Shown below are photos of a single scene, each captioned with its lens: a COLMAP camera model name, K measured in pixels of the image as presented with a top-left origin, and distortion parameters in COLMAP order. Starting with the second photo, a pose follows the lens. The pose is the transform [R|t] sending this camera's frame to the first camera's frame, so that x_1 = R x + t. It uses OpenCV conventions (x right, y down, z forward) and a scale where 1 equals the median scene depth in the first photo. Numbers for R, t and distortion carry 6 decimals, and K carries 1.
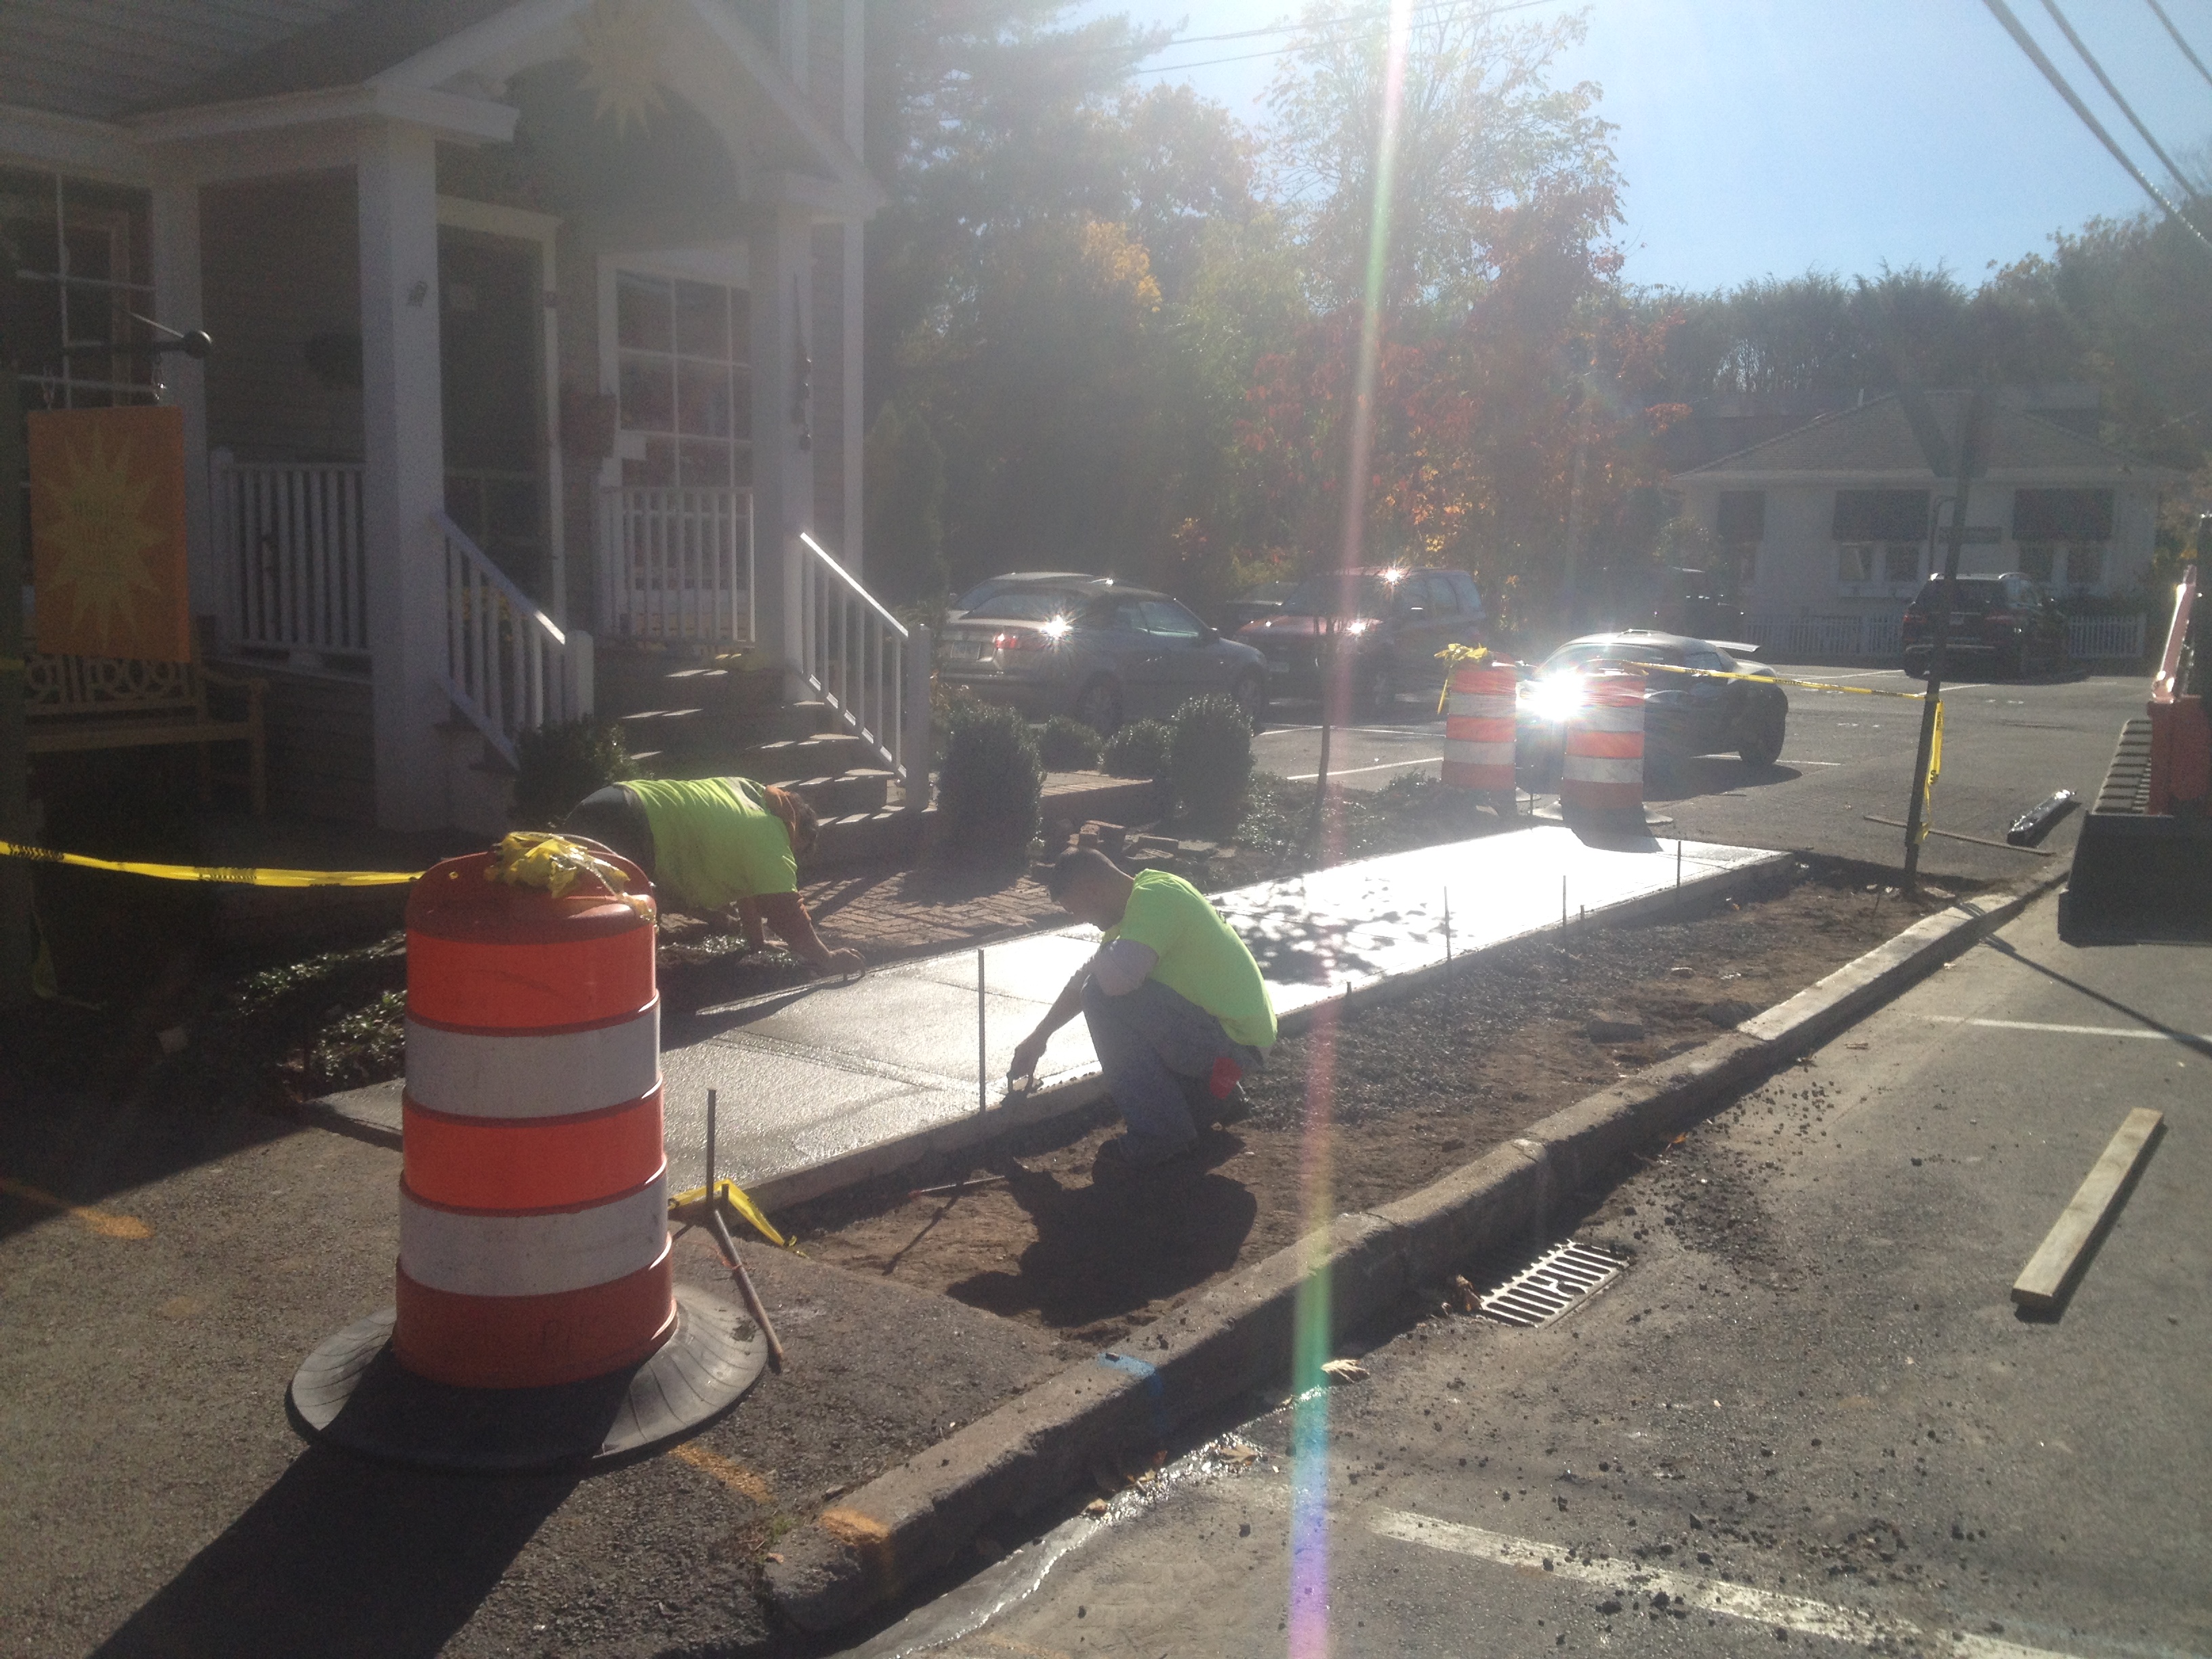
lens RADIAL K [[2098.2, 0, 1107.3], [0, 2098.2, 831.9], [0, 0, 1]] dist [0.124853, -0.227936]
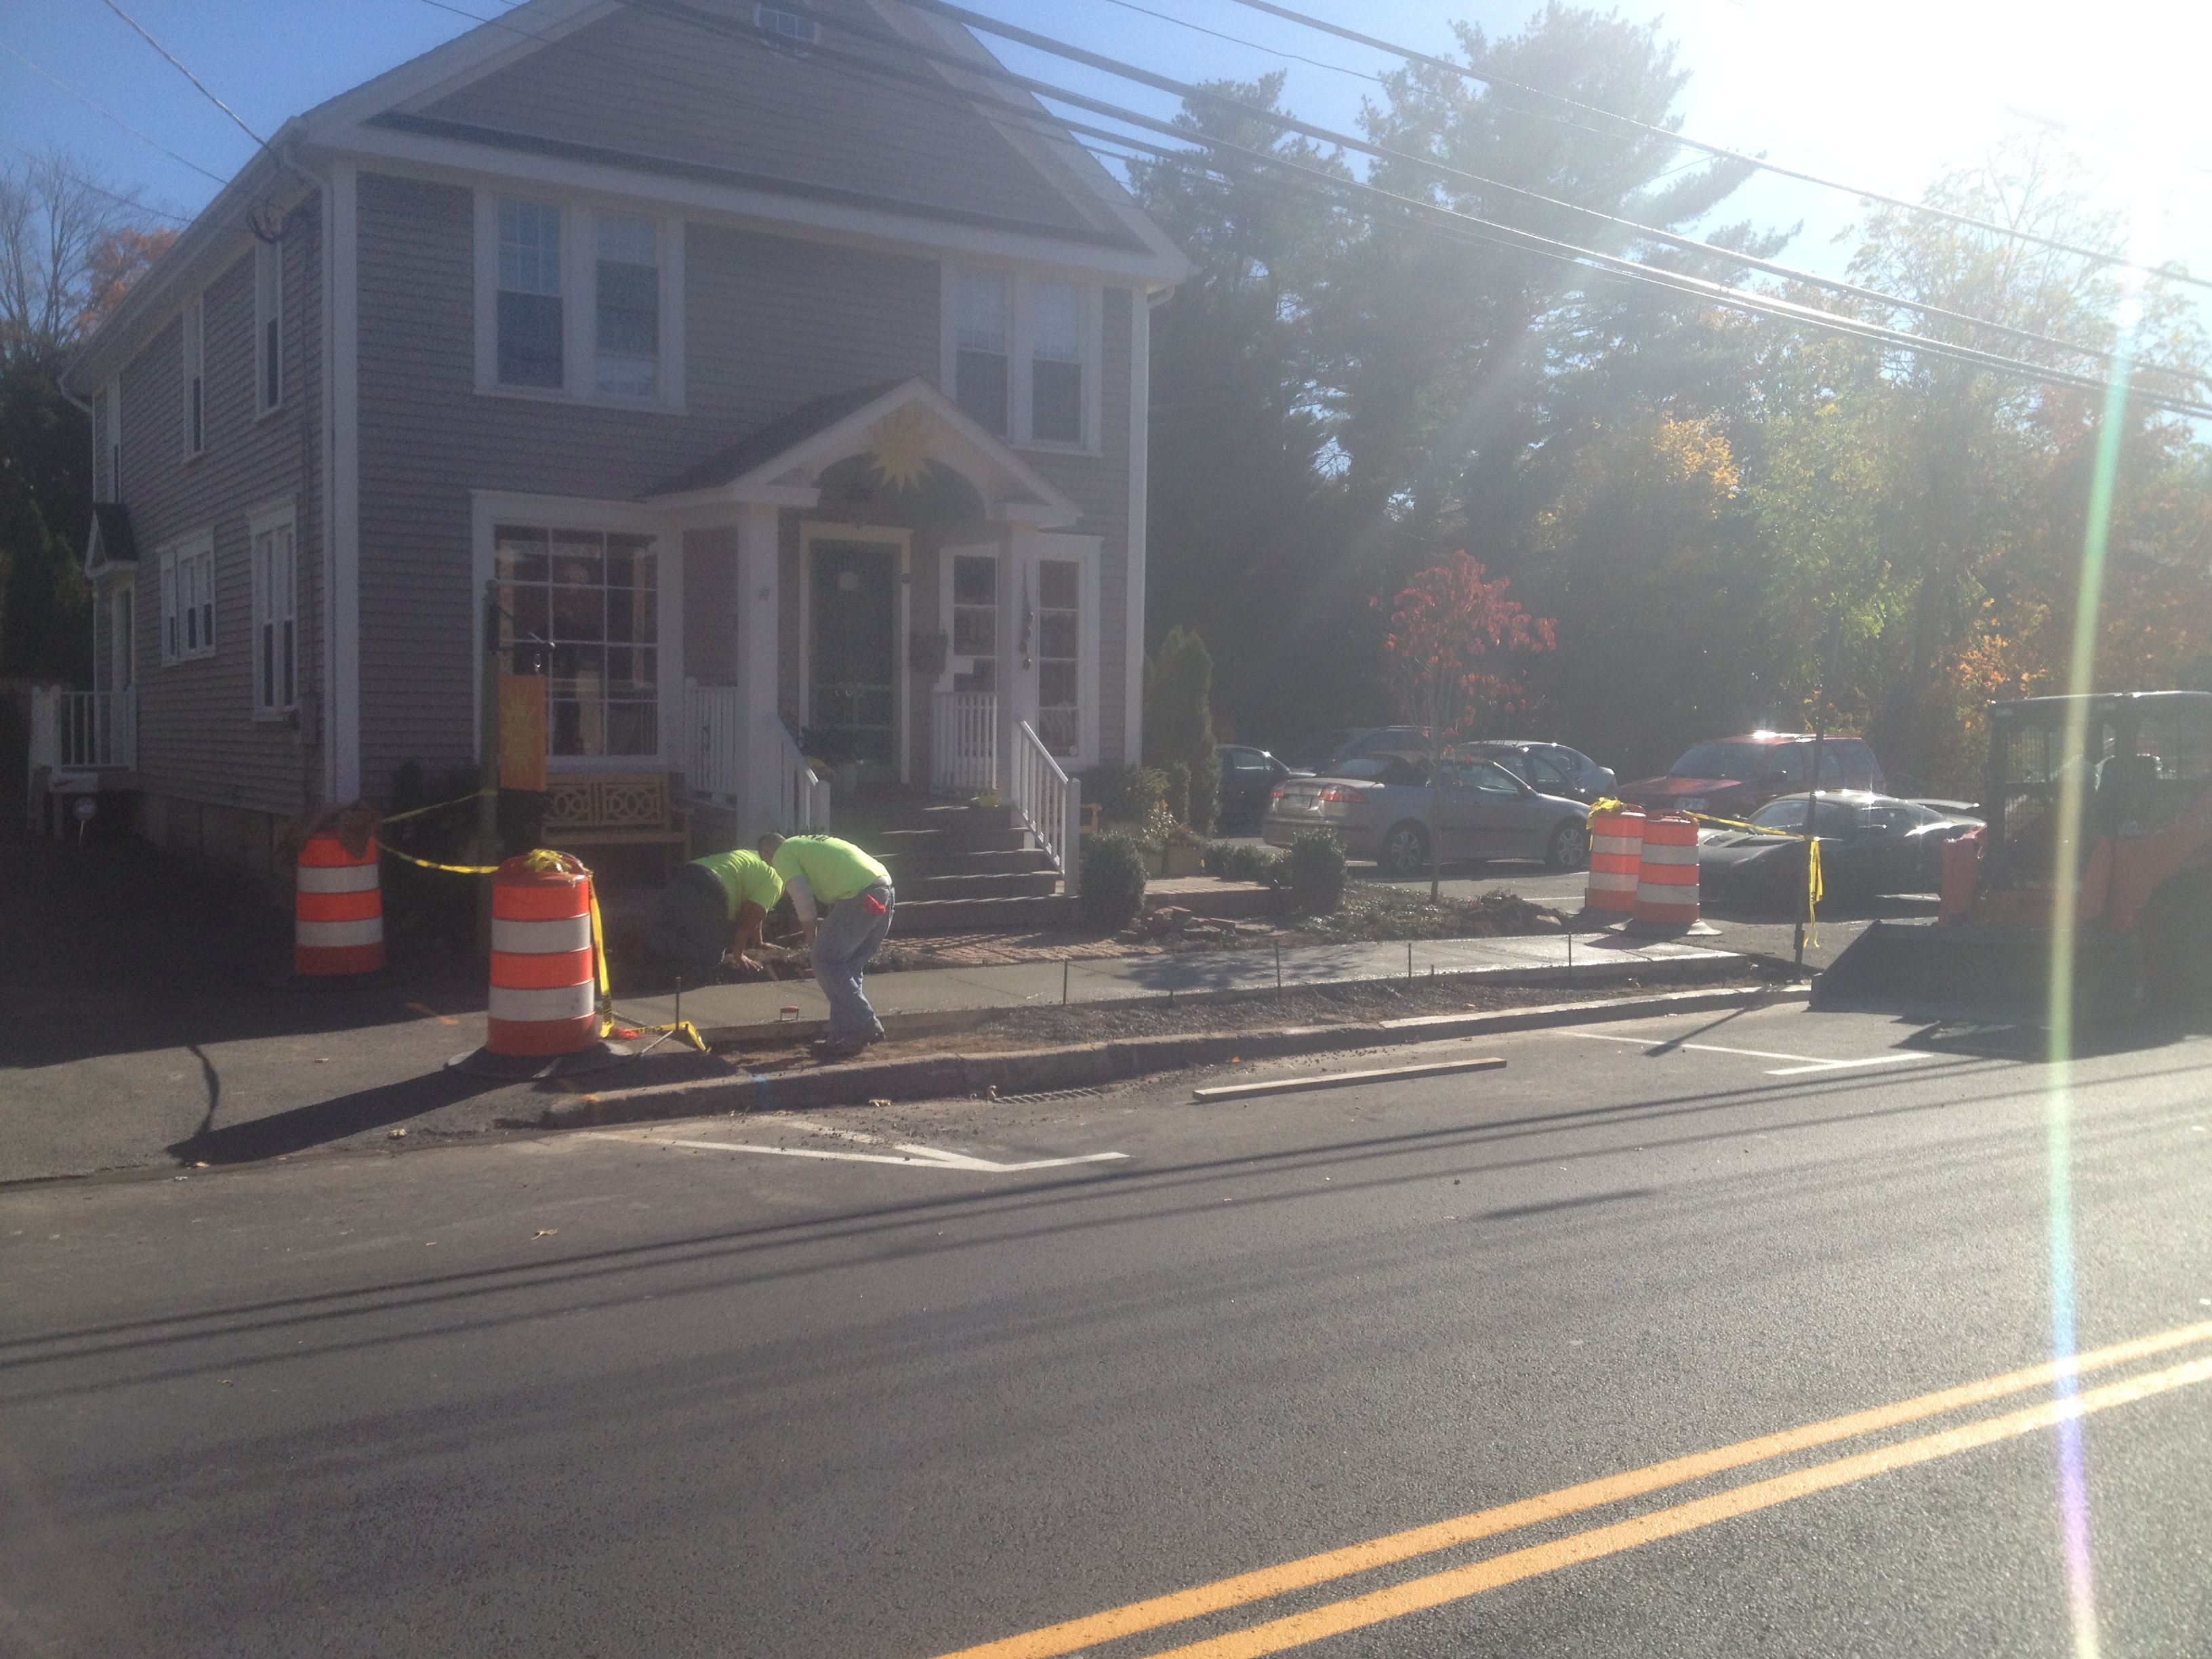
lens RADIAL K [[2118.0, 0, 1109.9], [0, 2118.0, 796.6], [0, 0, 1]] dist [0.145020, -0.304122]
pose [[0.932350, 0.007659, -0.361476, 0.498821], [-0.041669, 0.995390, -0.086386, 0.049887], [0.359148, 0.095604, 0.928371, -0.451362]]
